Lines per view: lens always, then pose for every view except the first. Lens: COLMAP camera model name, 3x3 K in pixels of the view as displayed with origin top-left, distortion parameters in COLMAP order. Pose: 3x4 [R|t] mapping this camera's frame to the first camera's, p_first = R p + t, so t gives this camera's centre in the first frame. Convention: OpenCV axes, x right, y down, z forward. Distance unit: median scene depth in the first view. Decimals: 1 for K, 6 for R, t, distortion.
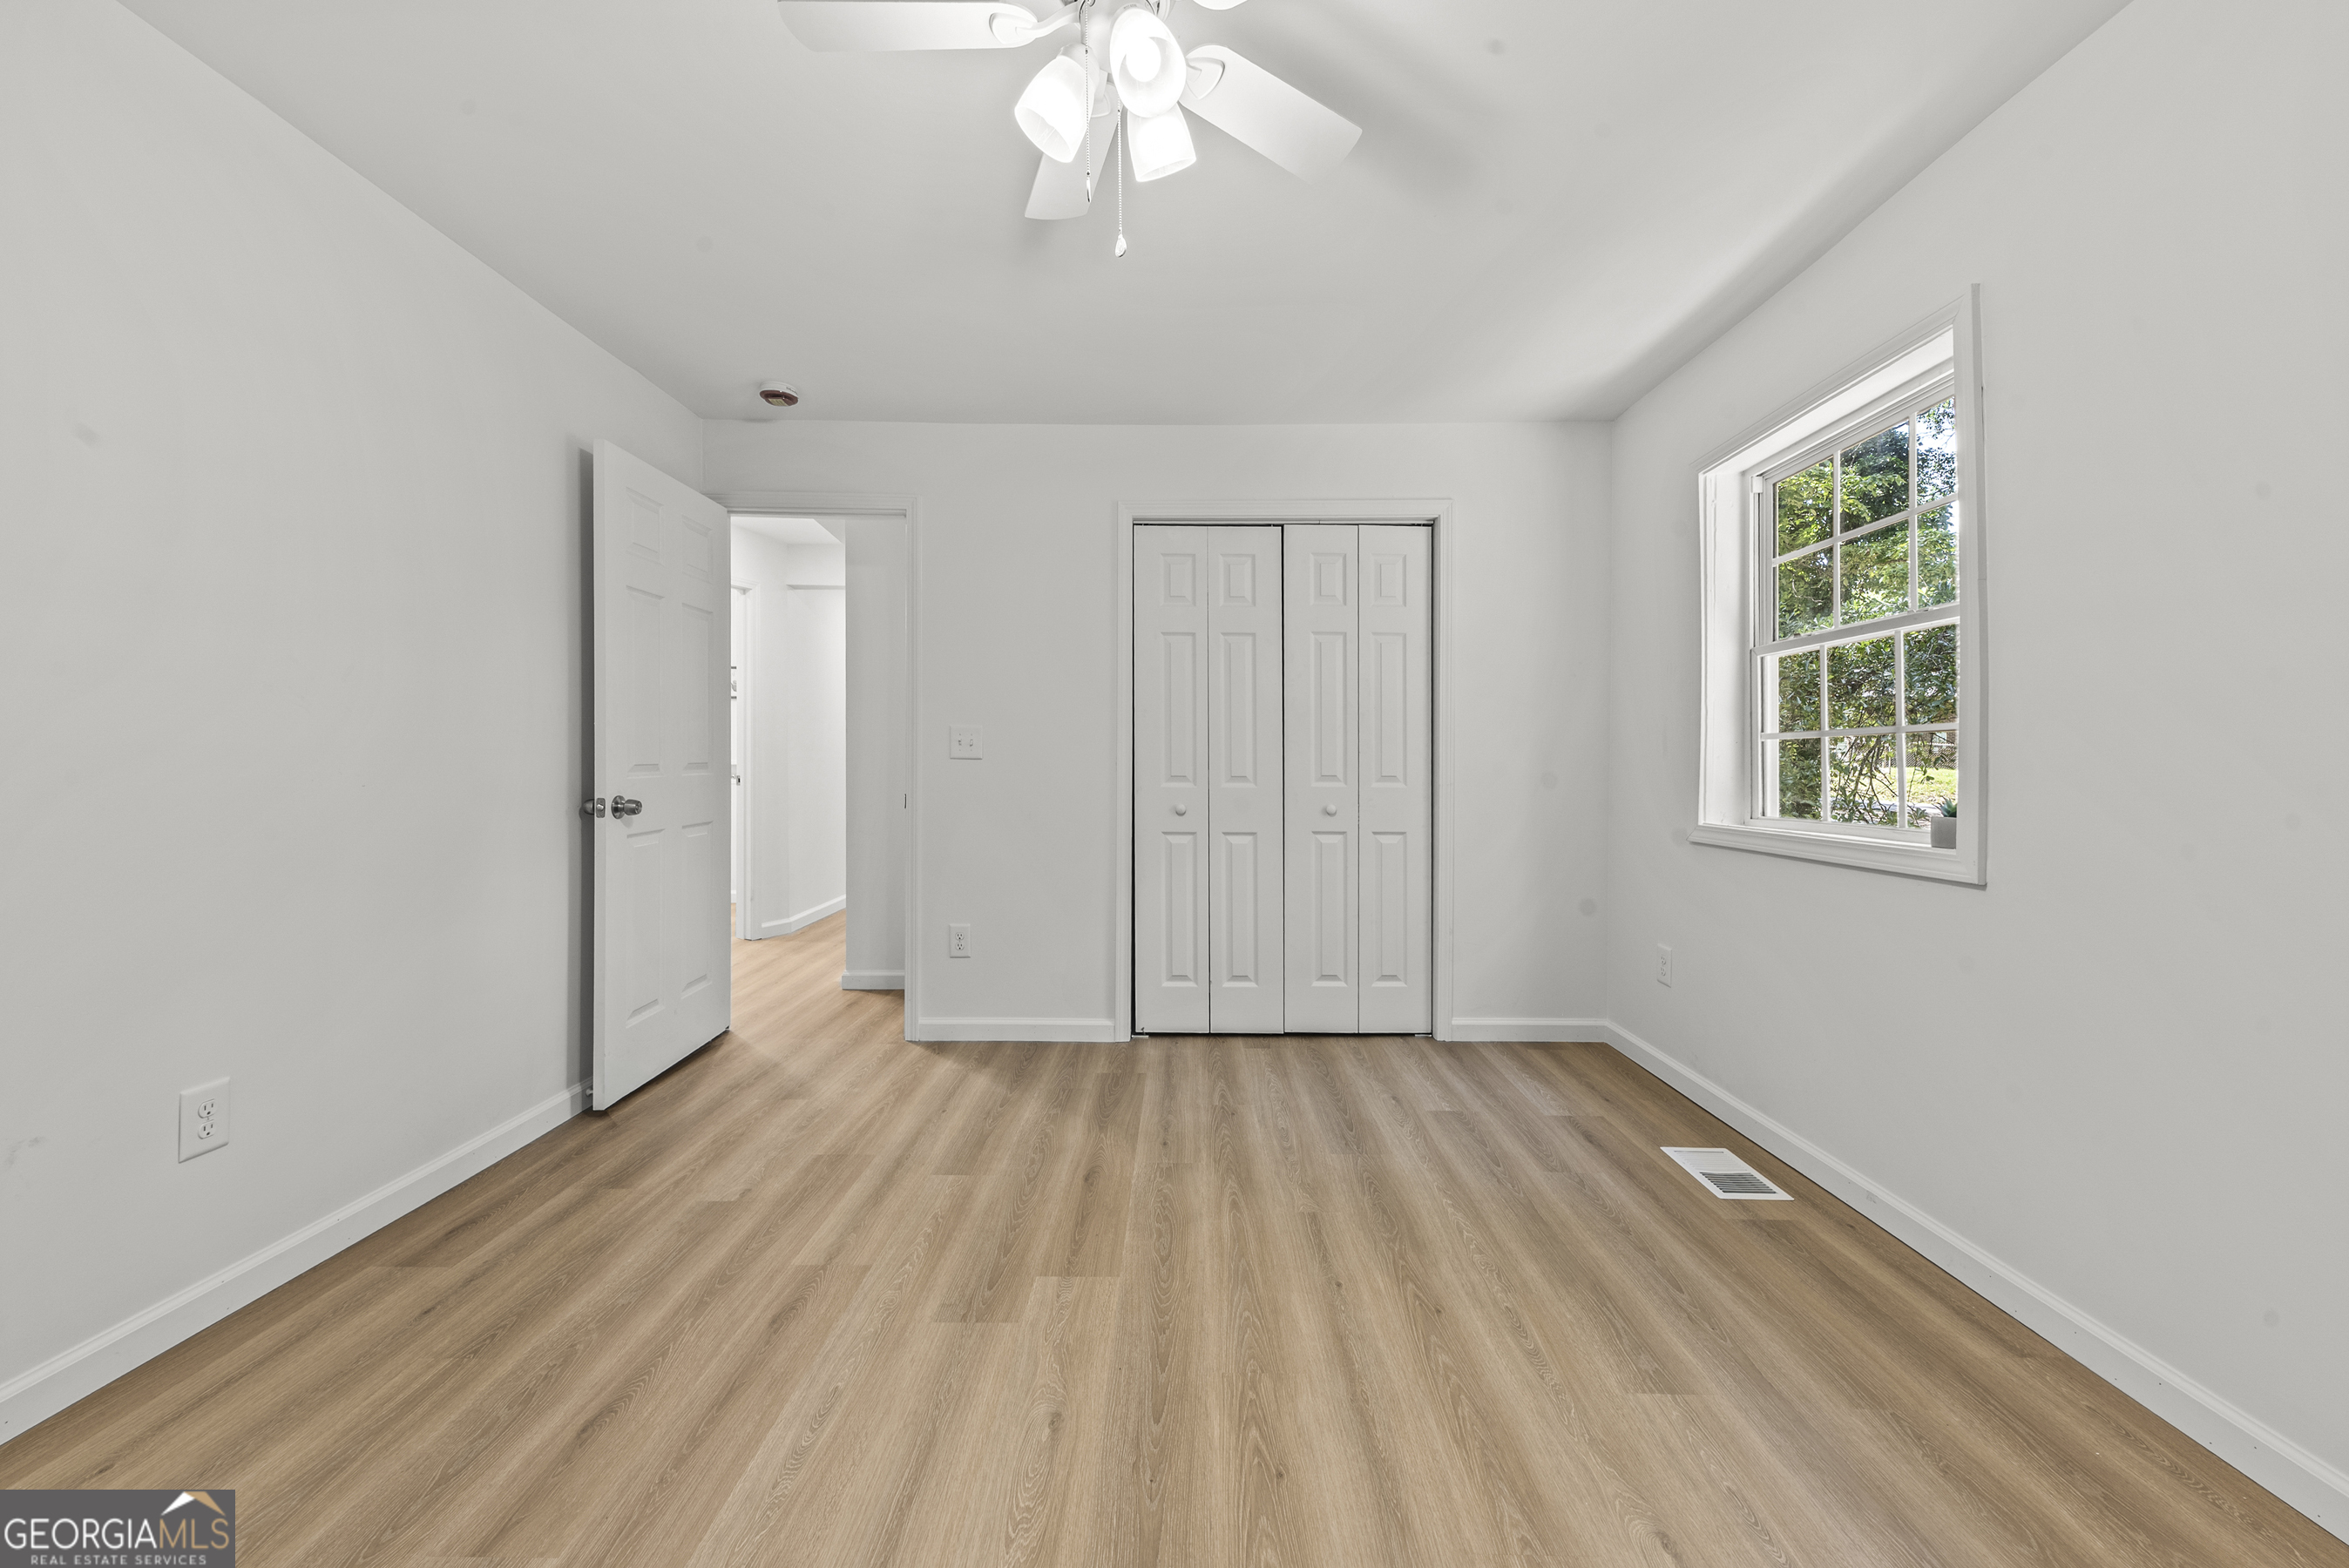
lens RADIAL K [[834.3, 0, 1174.5], [0, 834.3, 784.0], [0, 0, 1]] dist [-0.000564, -0.000104]
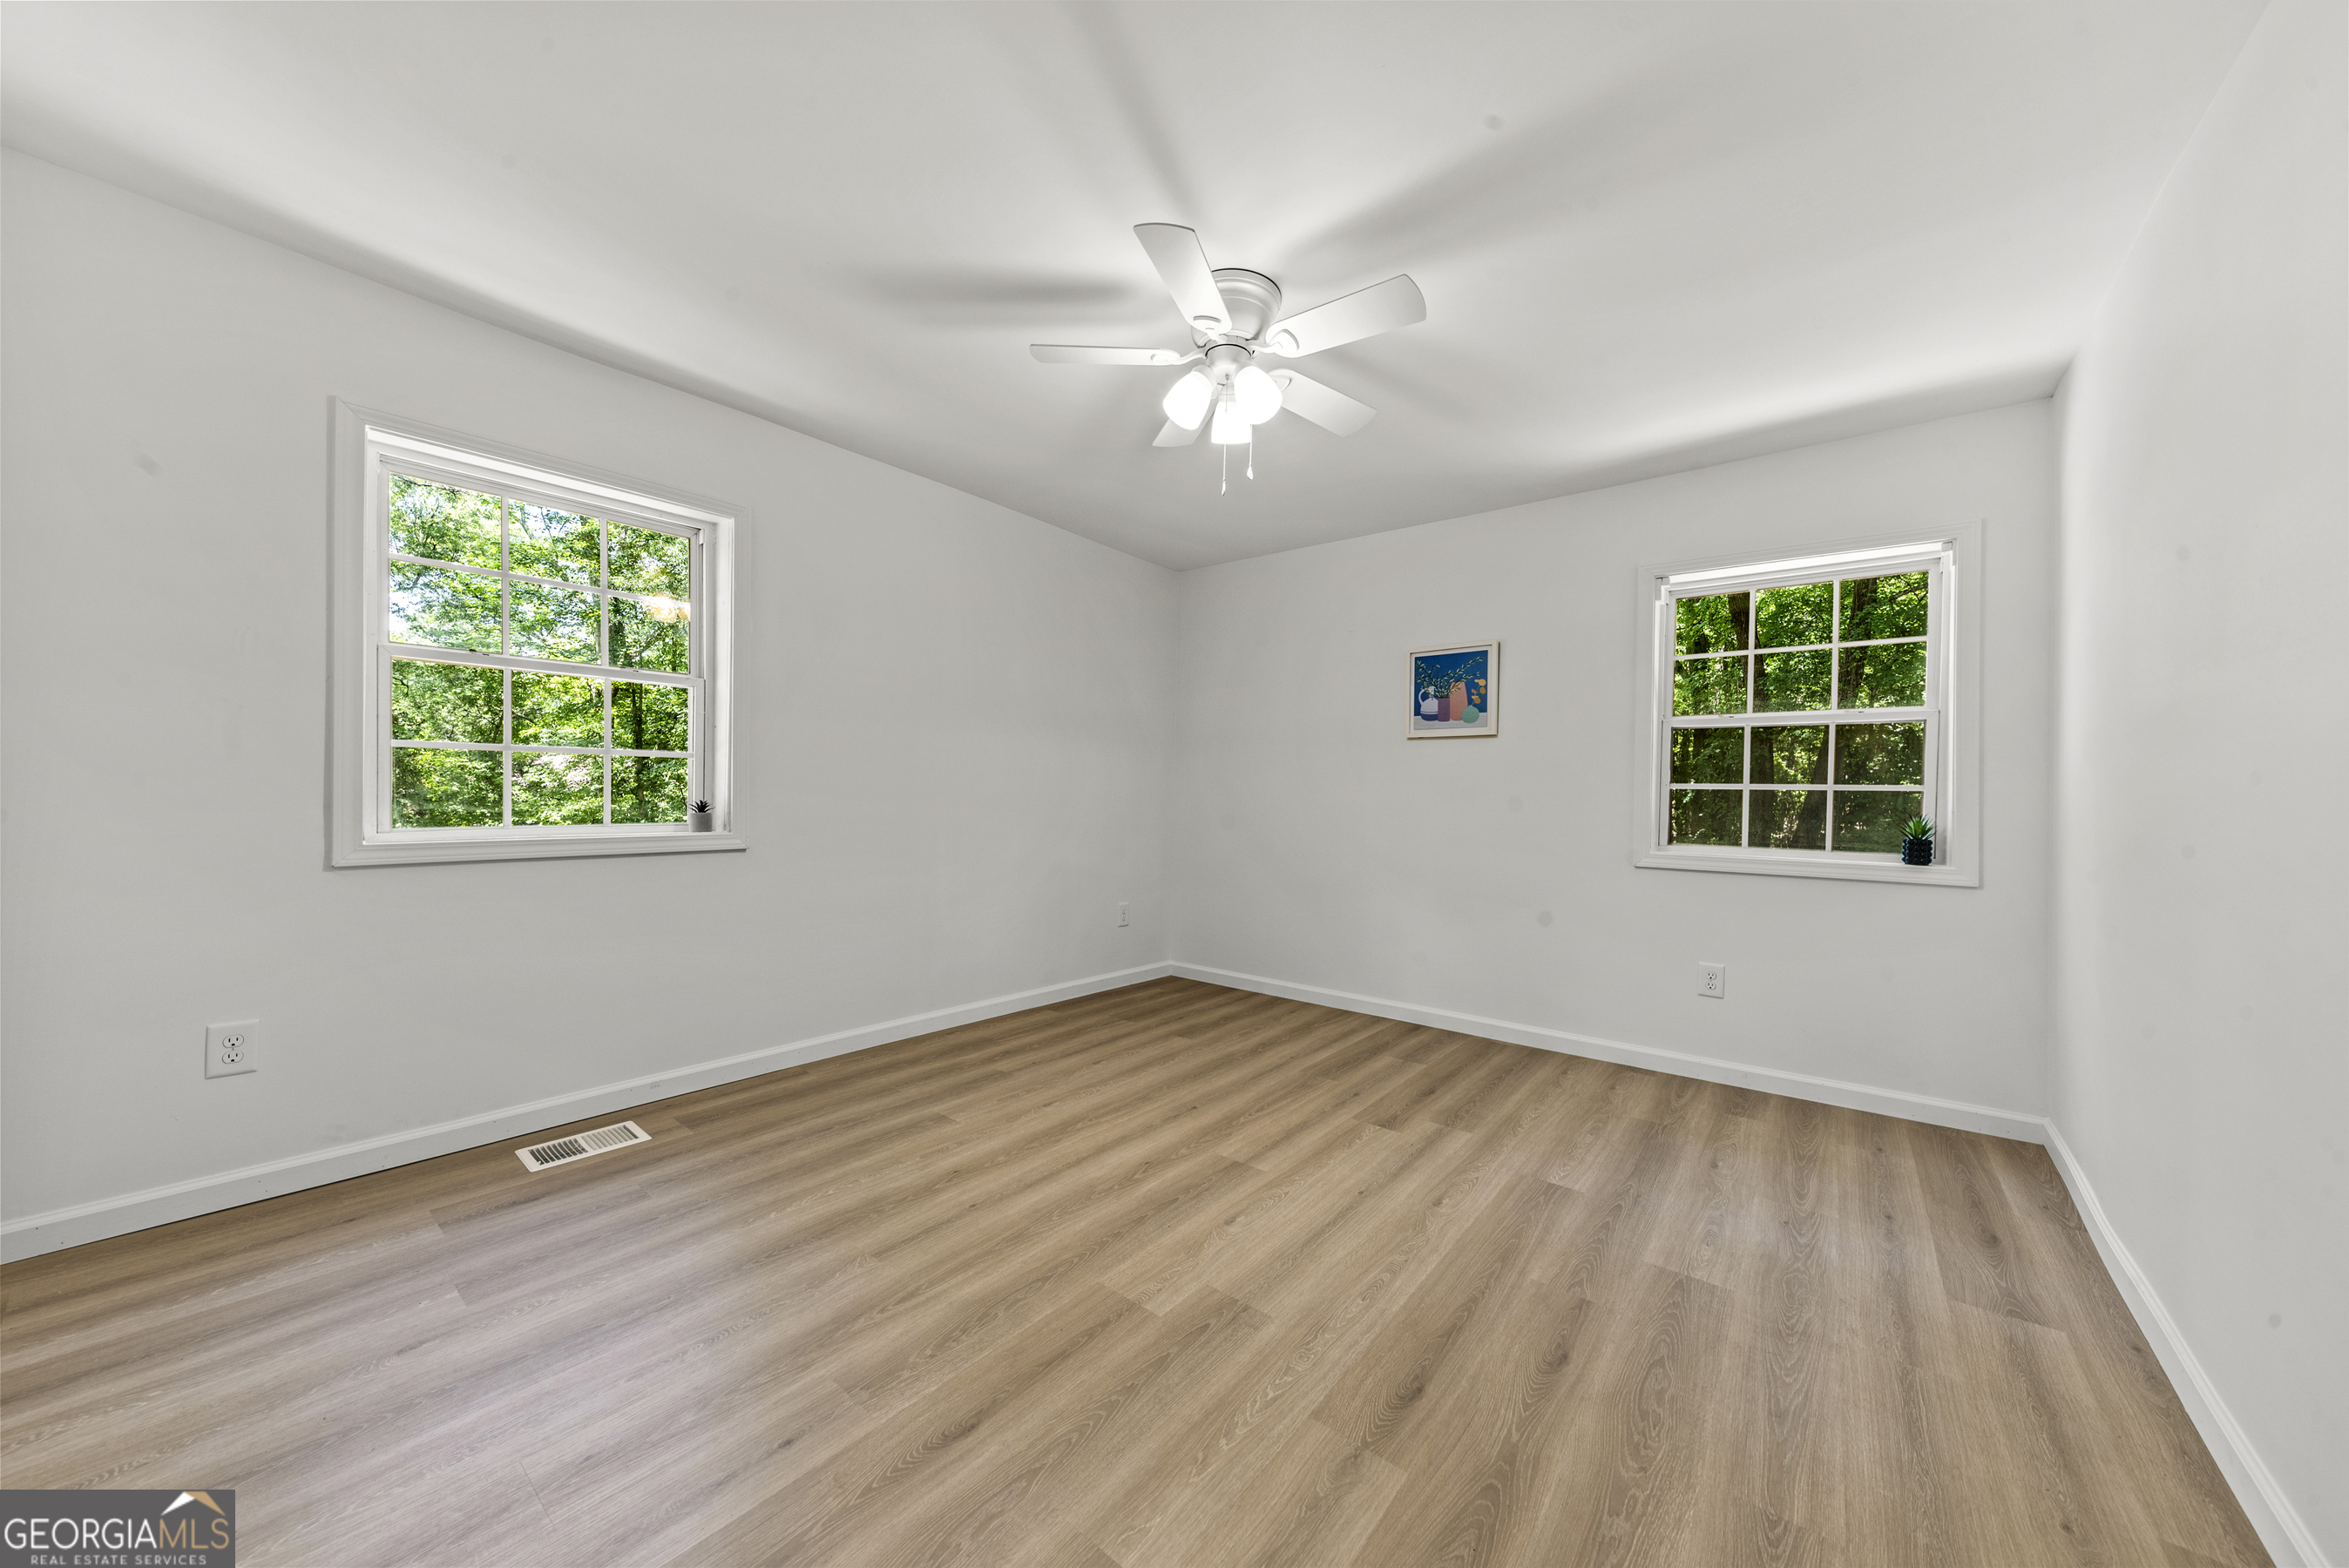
lens RADIAL K [[834.3, 0, 1174.5], [0, 834.3, 784.0], [0, 0, 1]] dist [-0.000564, -0.000104]
pose [[-0.787749, -0.020890, 0.615642, -0.756675], [-0.013612, 0.999771, 0.016507, -0.037335], [-0.615846, 0.004623, -0.787853, 1.744137]]
